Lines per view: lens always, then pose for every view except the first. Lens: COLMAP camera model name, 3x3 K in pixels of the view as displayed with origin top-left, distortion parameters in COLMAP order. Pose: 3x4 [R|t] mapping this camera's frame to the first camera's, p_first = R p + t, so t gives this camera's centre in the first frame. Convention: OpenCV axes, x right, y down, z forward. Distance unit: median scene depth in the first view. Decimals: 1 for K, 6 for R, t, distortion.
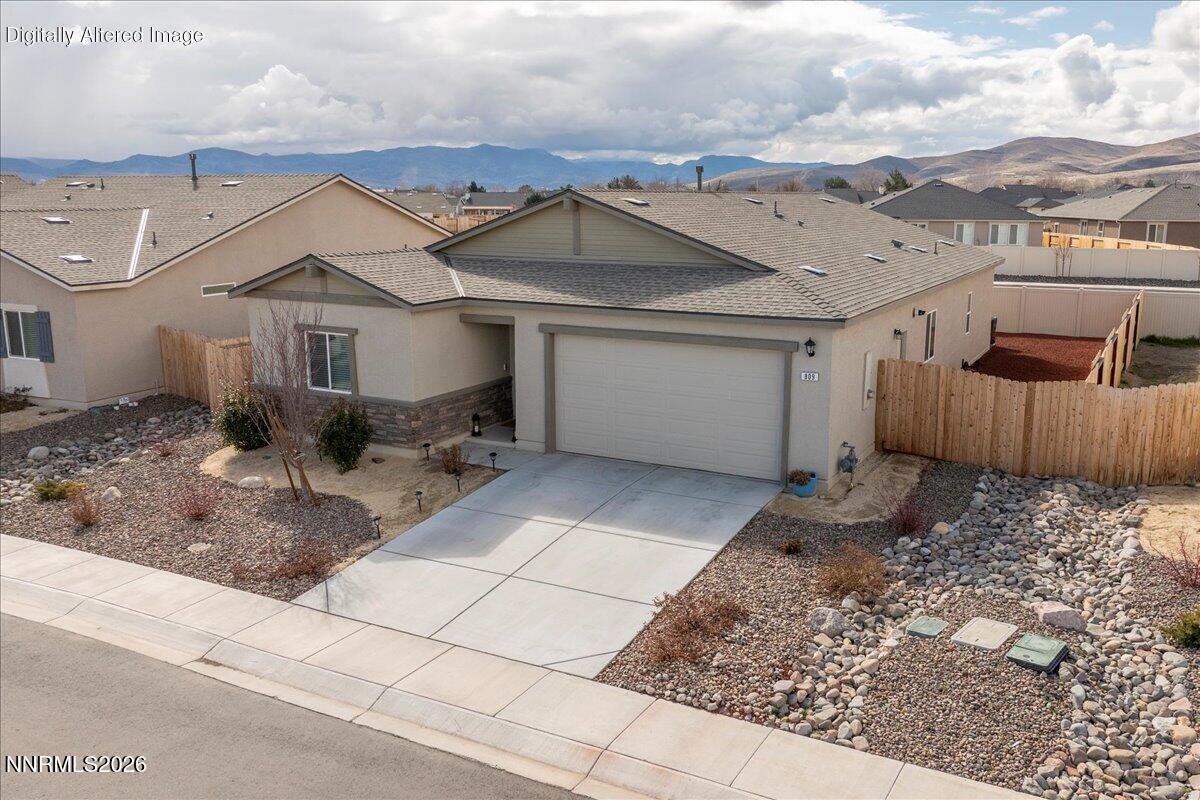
lens RADIAL K [[995.4, 0, 667.1], [0, 995.4, 436.5], [0, 0, 1]] dist [-0.001021, -0.041876]
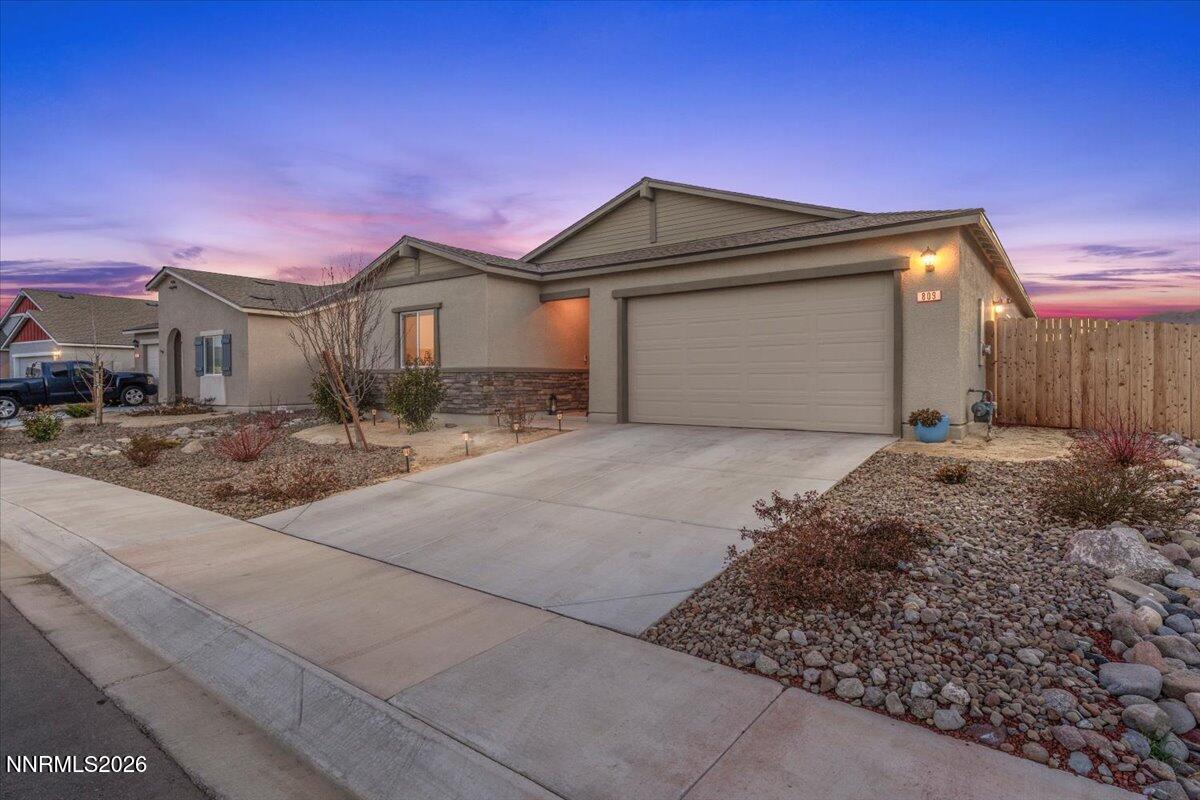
lens RADIAL K [[631.1, 0, 602.1], [0, 631.1, 389.2], [0, 0, 1]] dist [0.006213, -0.004968]
pose [[0.981523, -0.011735, -0.190981, -0.019512], [-0.029294, 0.977135, -0.210594, 0.117406], [0.189086, 0.212297, 0.958737, 0.415528]]
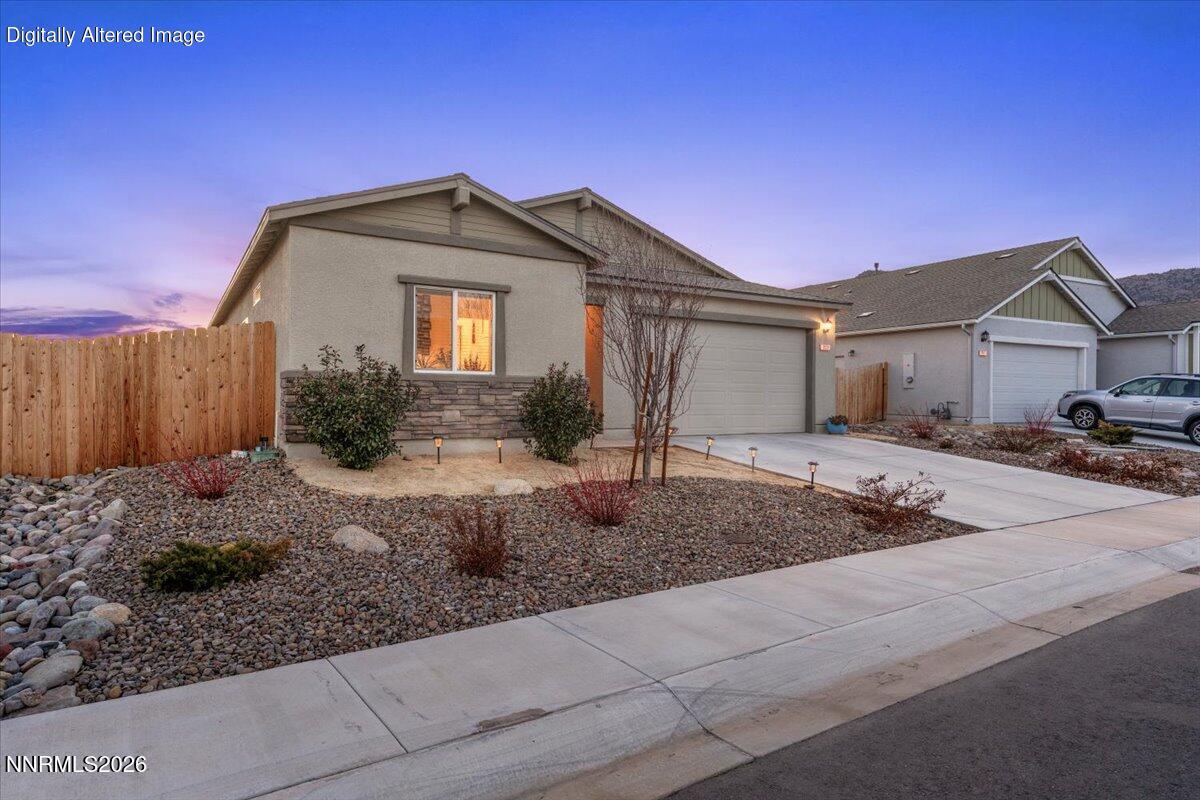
lens RADIAL K [[678.2, 0, 610.4], [0, 678.2, 398.6], [0, 0, 1]] dist [0.006376, -0.001937]
pose [[0.528251, -0.007958, 0.849051, -0.717245], [0.193215, 0.974849, -0.111075, 0.048892], [-0.826813, 0.222725, 0.516502, 0.693368]]
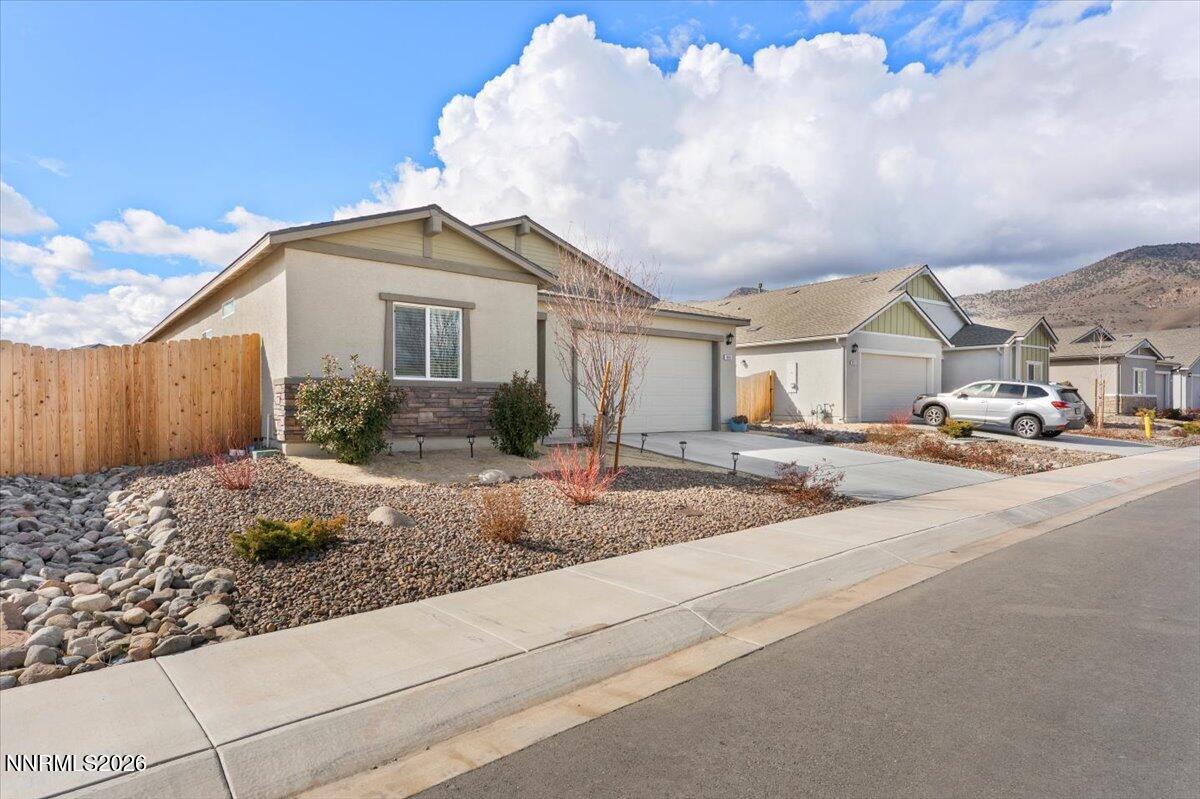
lens RADIAL K [[631.1, 0, 579.4], [0, 631.1, 412.8], [0, 0, 1]] dist [0.006213, -0.004968]
pose [[0.431155, -0.022430, 0.901999, -0.776038], [0.211132, 0.974445, -0.076689, 0.047218], [-0.877228, 0.223505, 0.424872, 0.712640]]
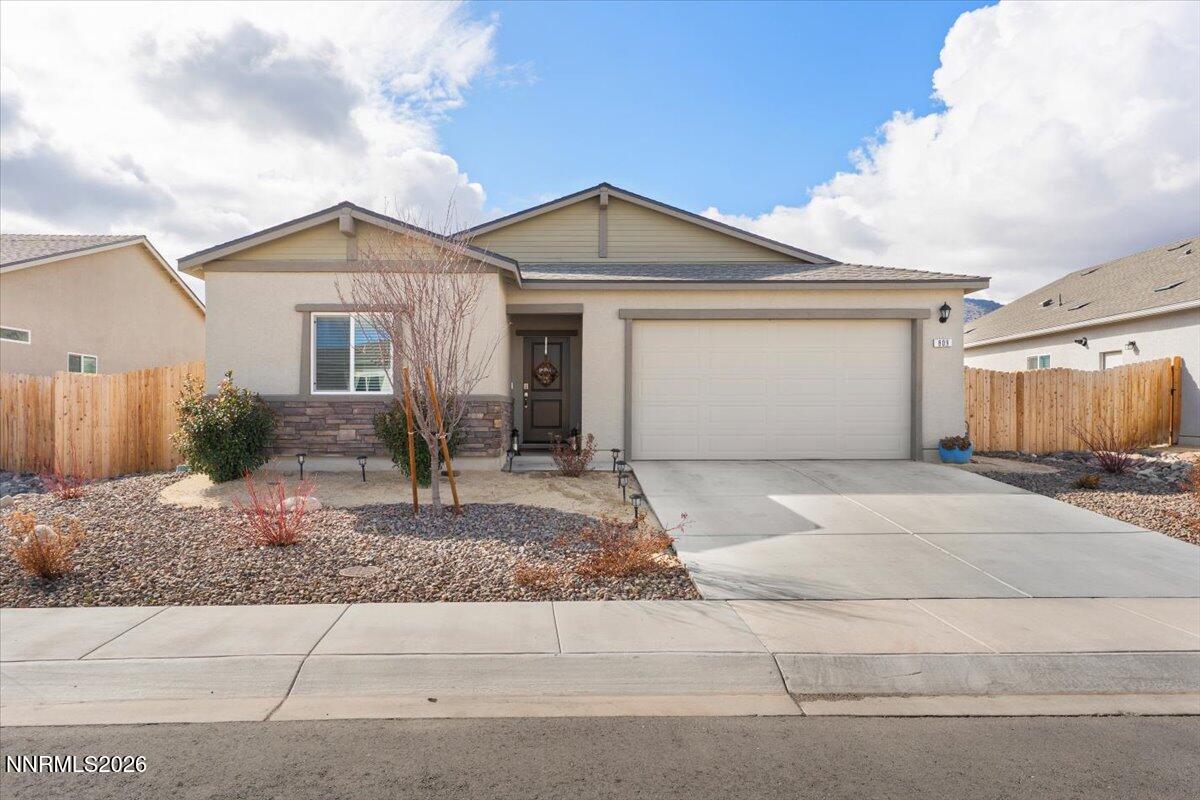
lens RADIAL K [[739.7, 0, 588.0], [0, 739.7, 417.4], [0, 0, 1]] dist [0.003435, 0.005526]
pose [[0.889017, -0.014465, 0.457646, -0.451739], [0.116973, 0.973509, -0.196461, 0.102528], [-0.442681, 0.228190, 0.867158, 0.477327]]
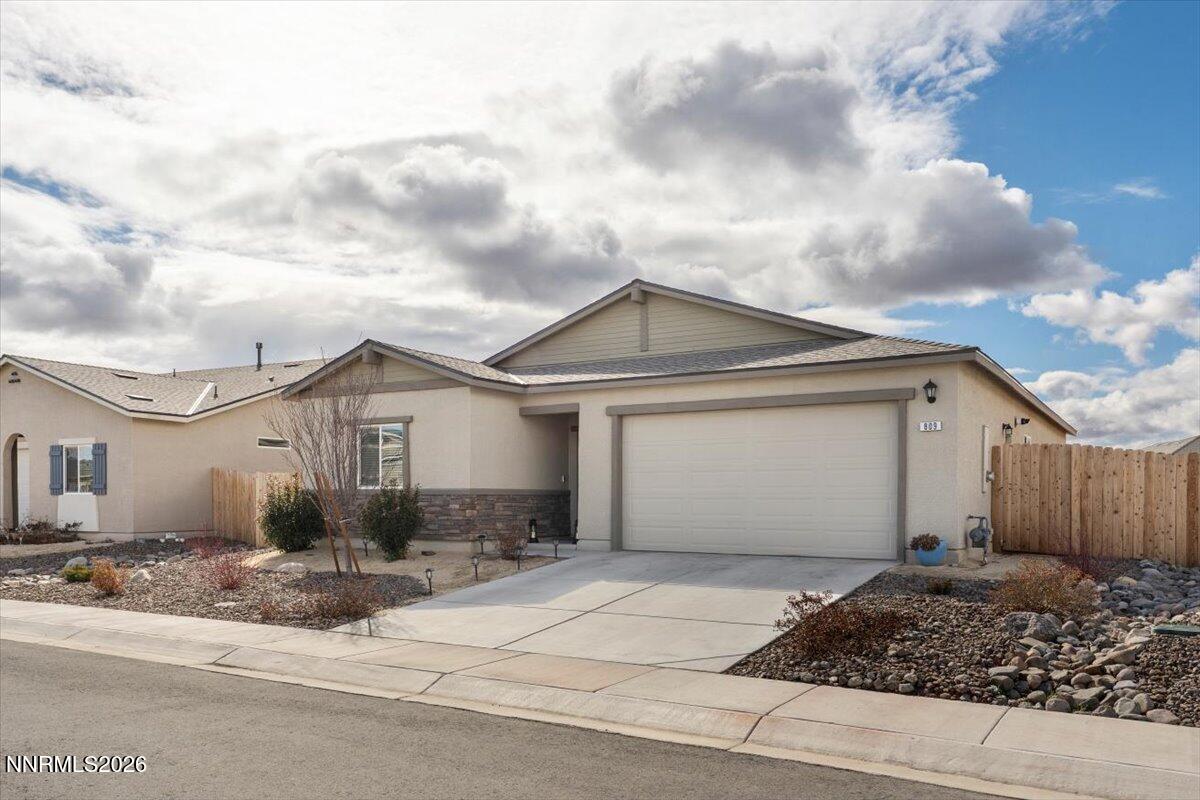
lens RADIAL K [[935.7, 0, 577.8], [0, 935.7, 533.3], [0, 0, 1]] dist [-0.001376, 0.025372]
pose [[0.994290, -0.004566, -0.106612, -0.064204], [-0.016301, 0.980858, -0.194039, 0.169531], [0.105457, 0.194669, 0.975184, 0.180994]]
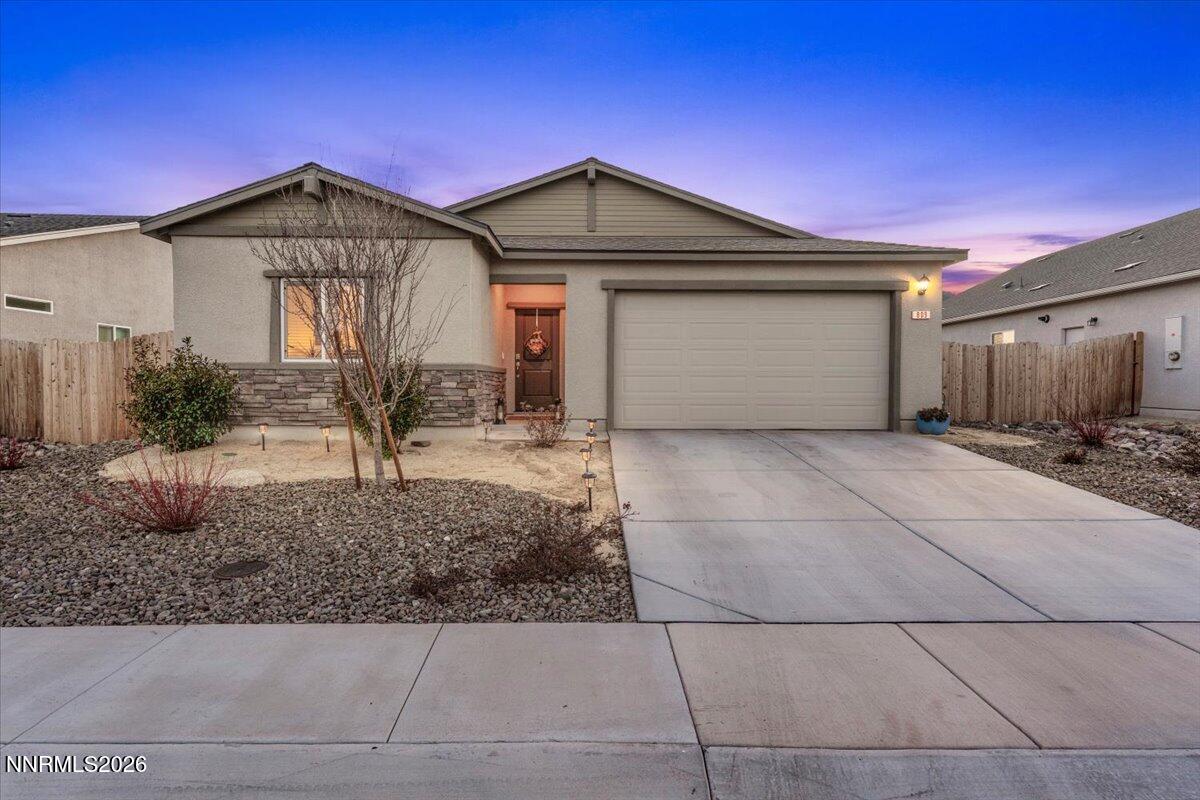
lens RADIAL K [[612.3, 0, 611.3], [0, 612.3, 397.5], [0, 0, 1]] dist [0.001792, -0.000741]
pose [[0.890570, -0.018703, 0.454461, -0.370463], [0.111370, 0.977707, -0.178007, 0.085431], [-0.441000, 0.209141, 0.872799, 0.549997]]
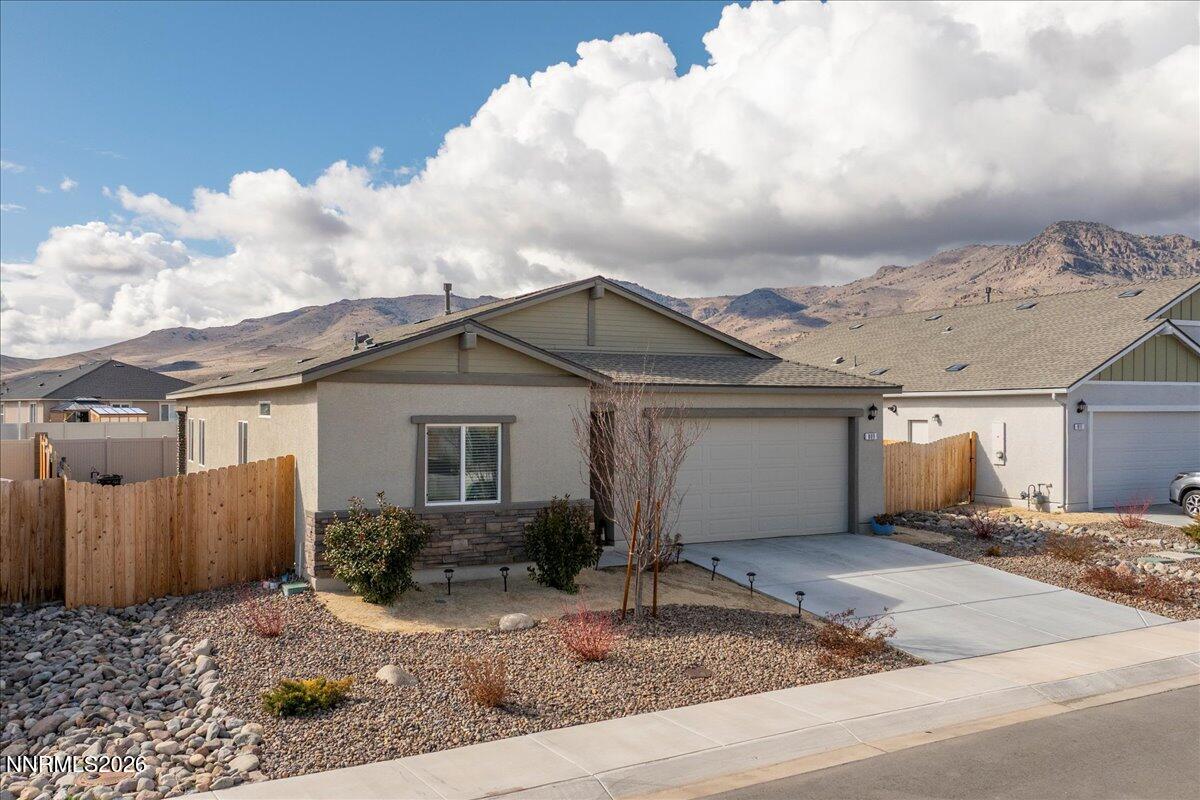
lens RADIAL K [[995.4, 0, 626.5], [0, 995.4, 396.9], [0, 0, 1]] dist [-0.001021, -0.041876]
pose [[0.570658, 0.005424, 0.821170, -0.915626], [0.193615, 0.970898, -0.140962, 0.005958], [-0.798037, 0.239432, 0.553001, 0.493572]]
